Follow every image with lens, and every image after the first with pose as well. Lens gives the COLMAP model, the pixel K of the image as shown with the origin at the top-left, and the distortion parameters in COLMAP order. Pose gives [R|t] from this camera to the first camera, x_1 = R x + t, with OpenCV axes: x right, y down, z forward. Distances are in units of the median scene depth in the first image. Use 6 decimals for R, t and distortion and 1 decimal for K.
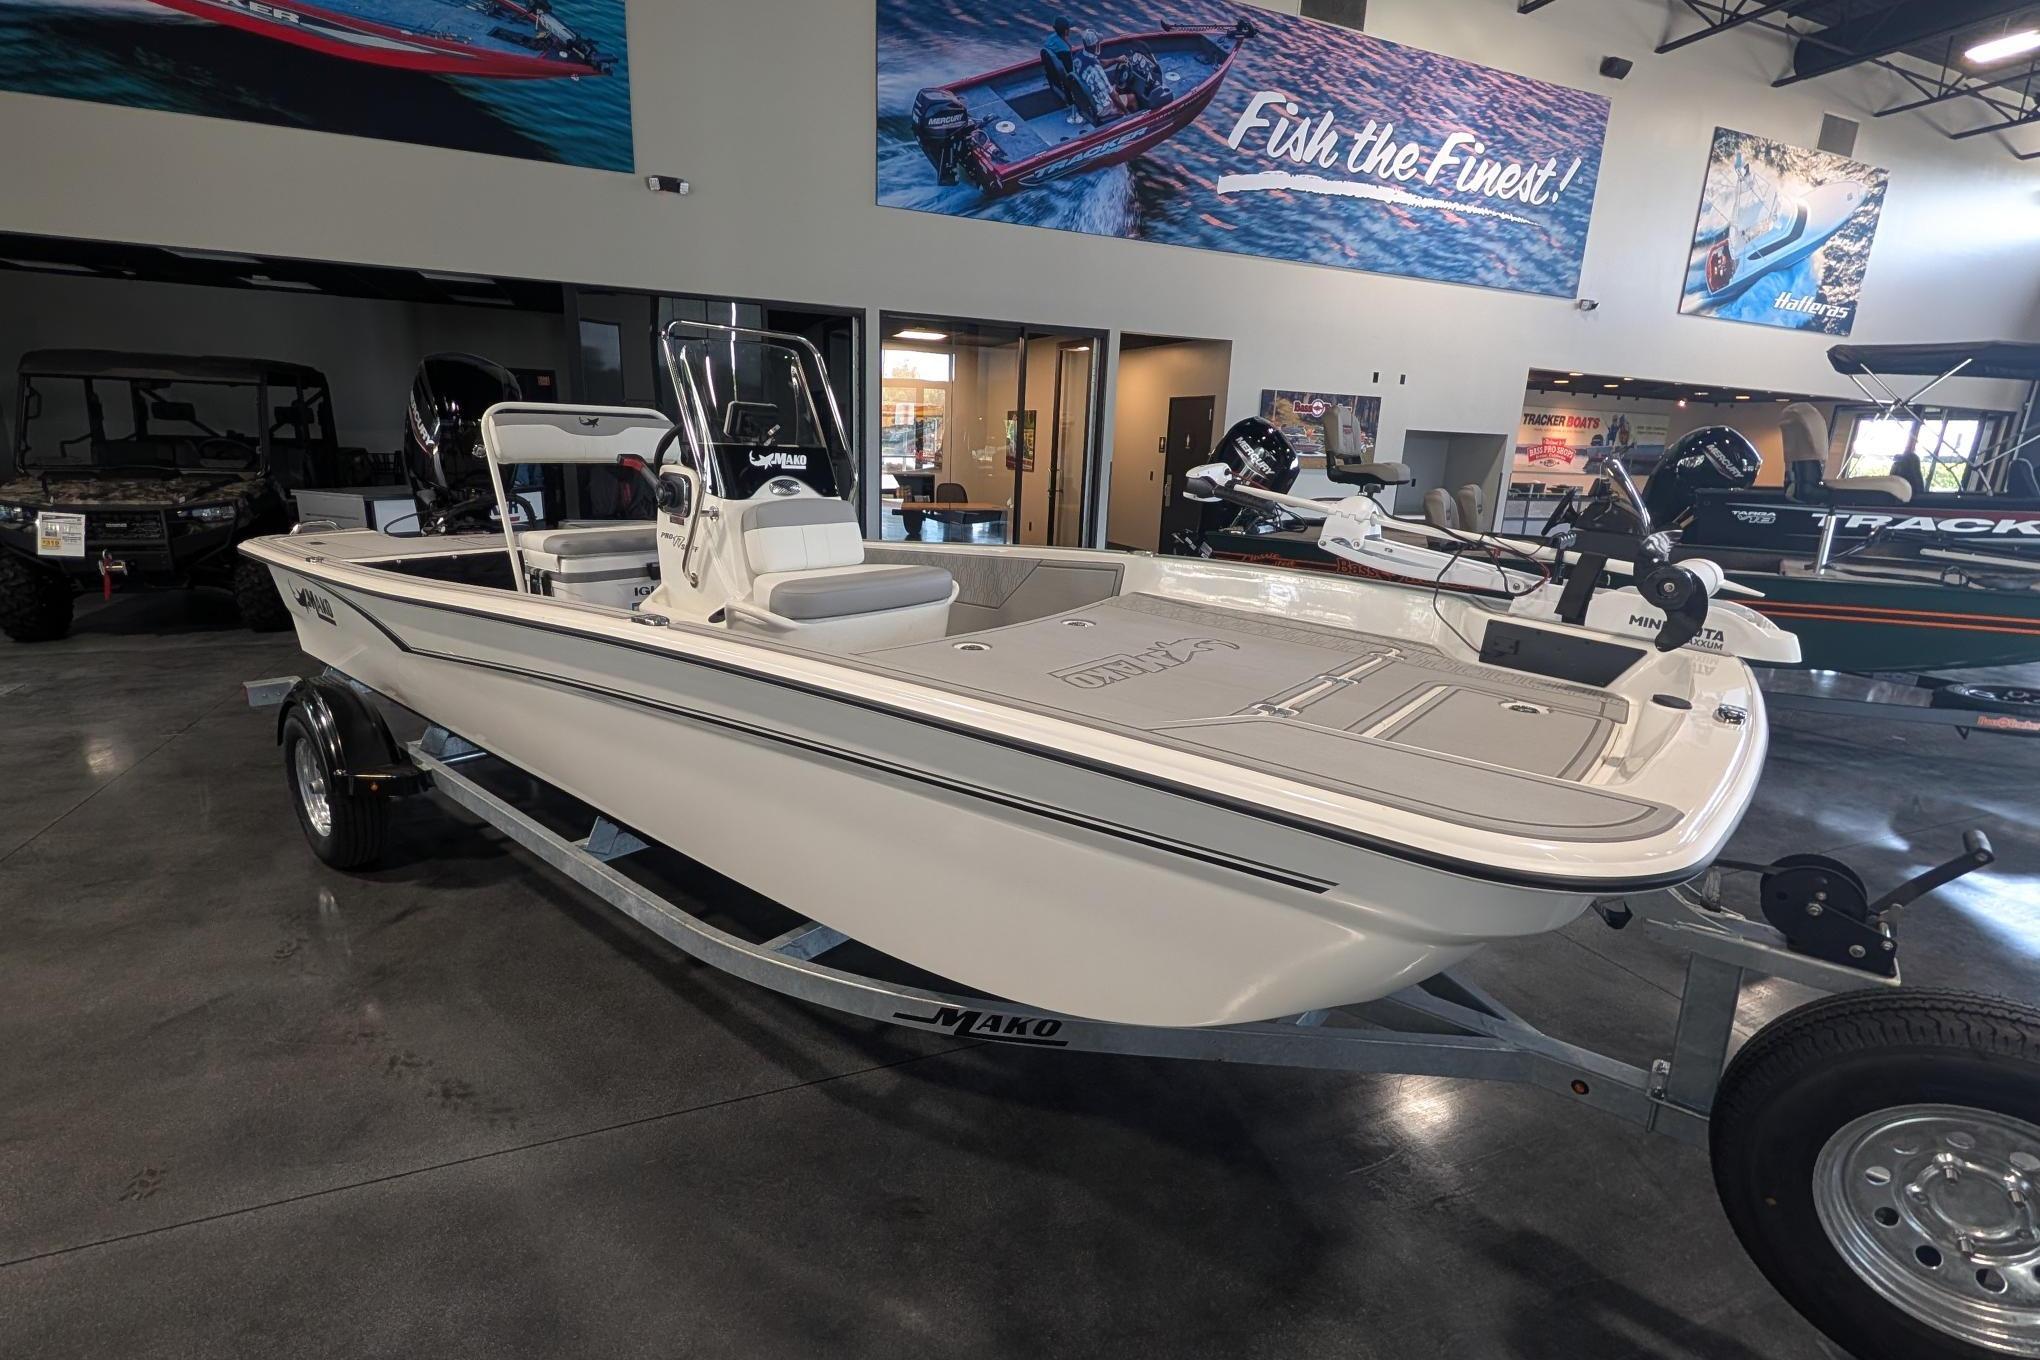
lens RADIAL K [[924.7, 0, 1015.0], [0, 924.7, 684.1], [0, 0, 1]] dist [-0.001696, 0.000163]
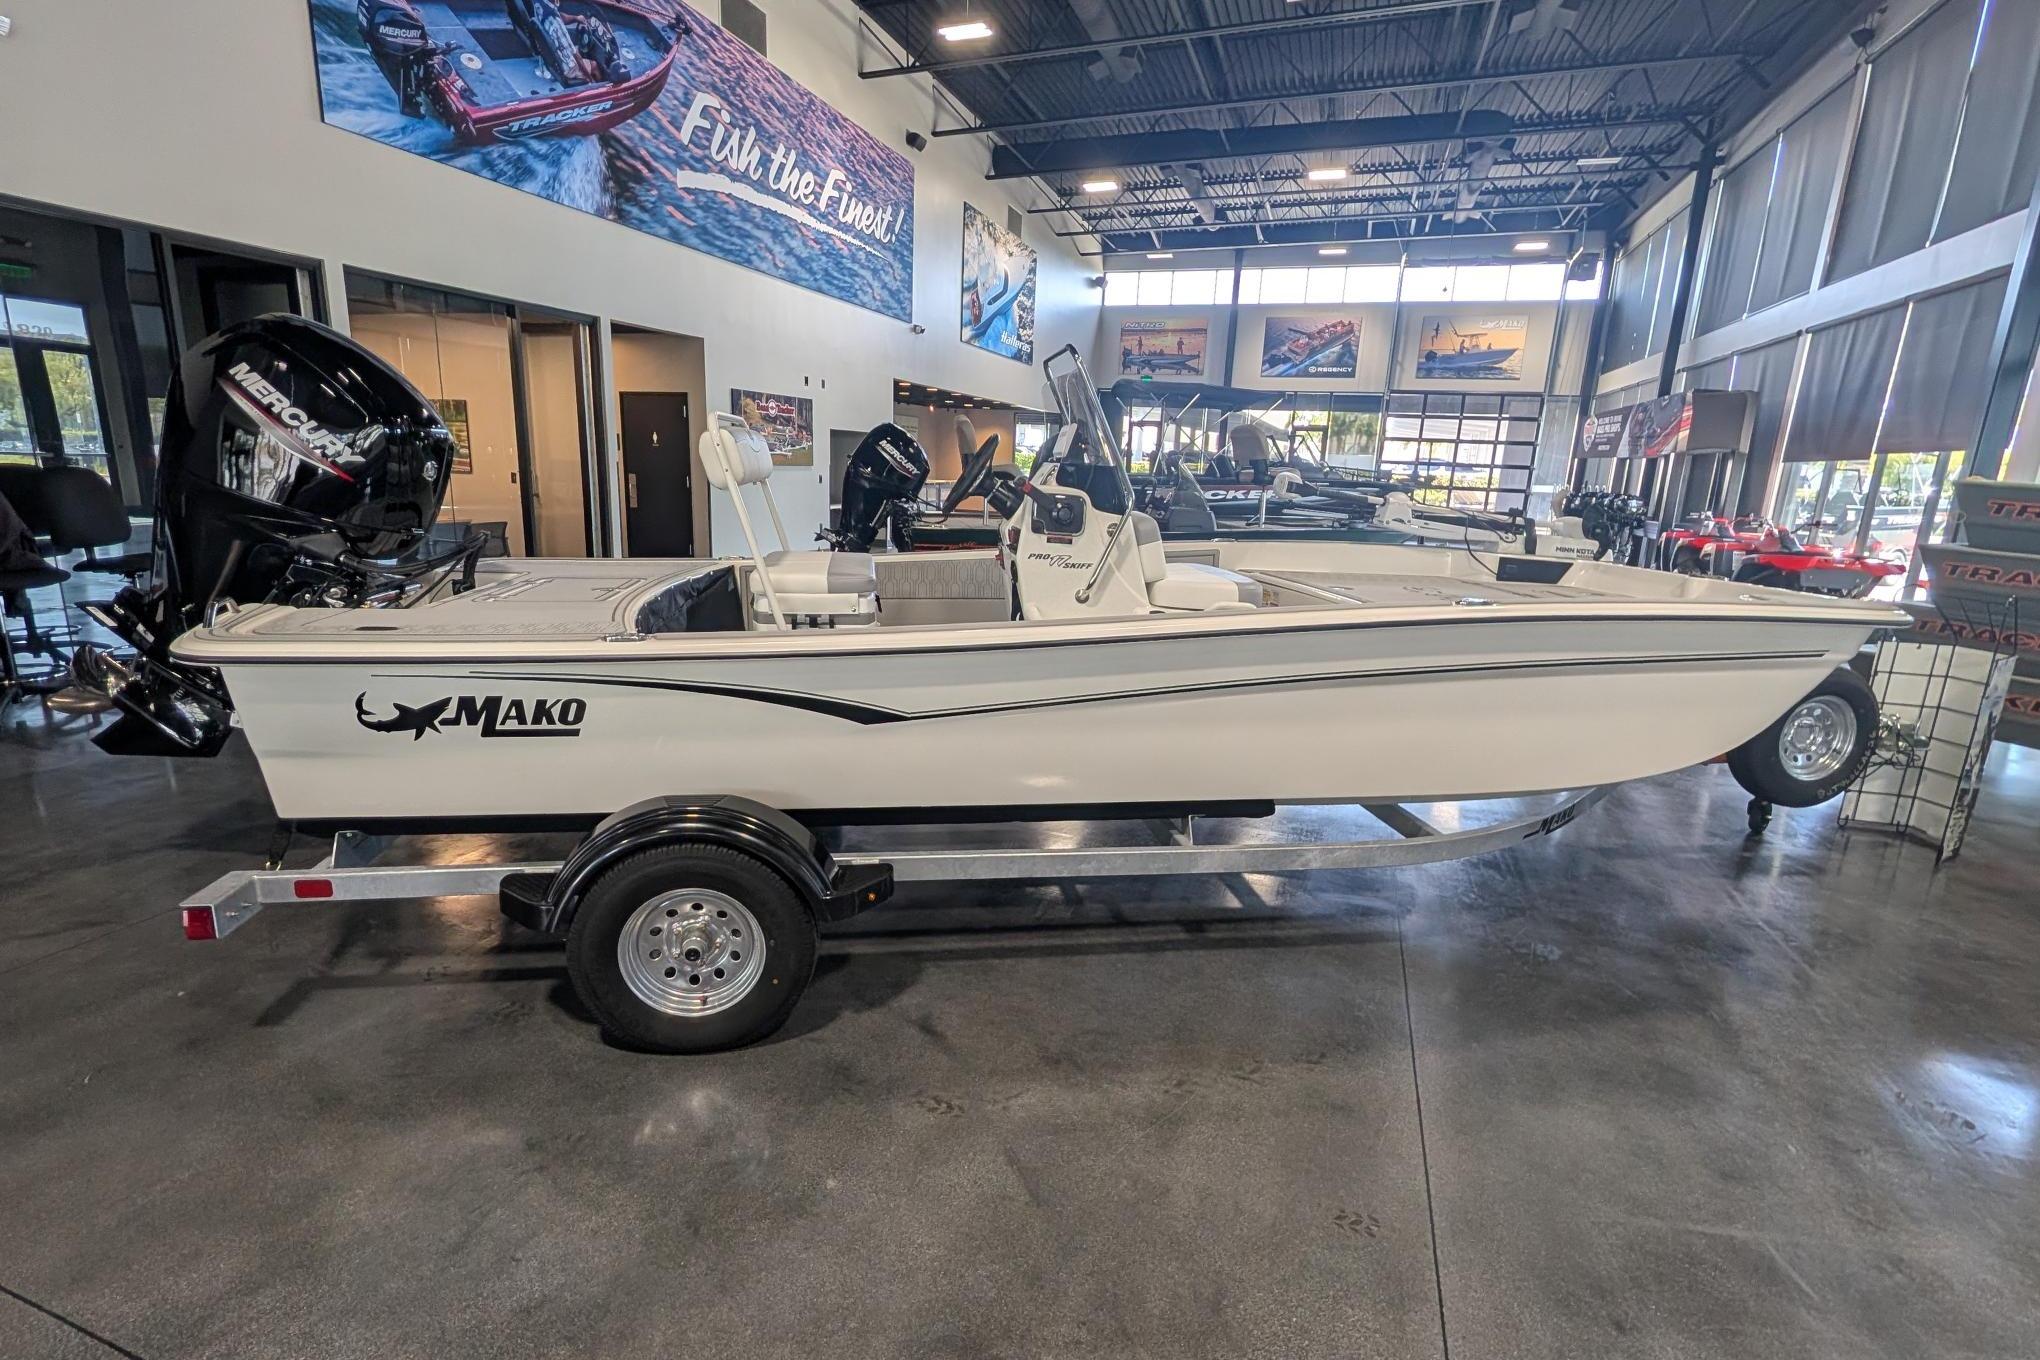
lens RADIAL K [[924.7, 0, 1015.0], [0, 924.7, 684.1], [0, 0, 1]] dist [-0.001696, 0.000163]
pose [[0.669269, -0.186245, 0.719300, -0.350193], [0.178308, 0.980045, 0.087853, -0.036075], [-0.721308, 0.069459, 0.689123, 0.103329]]
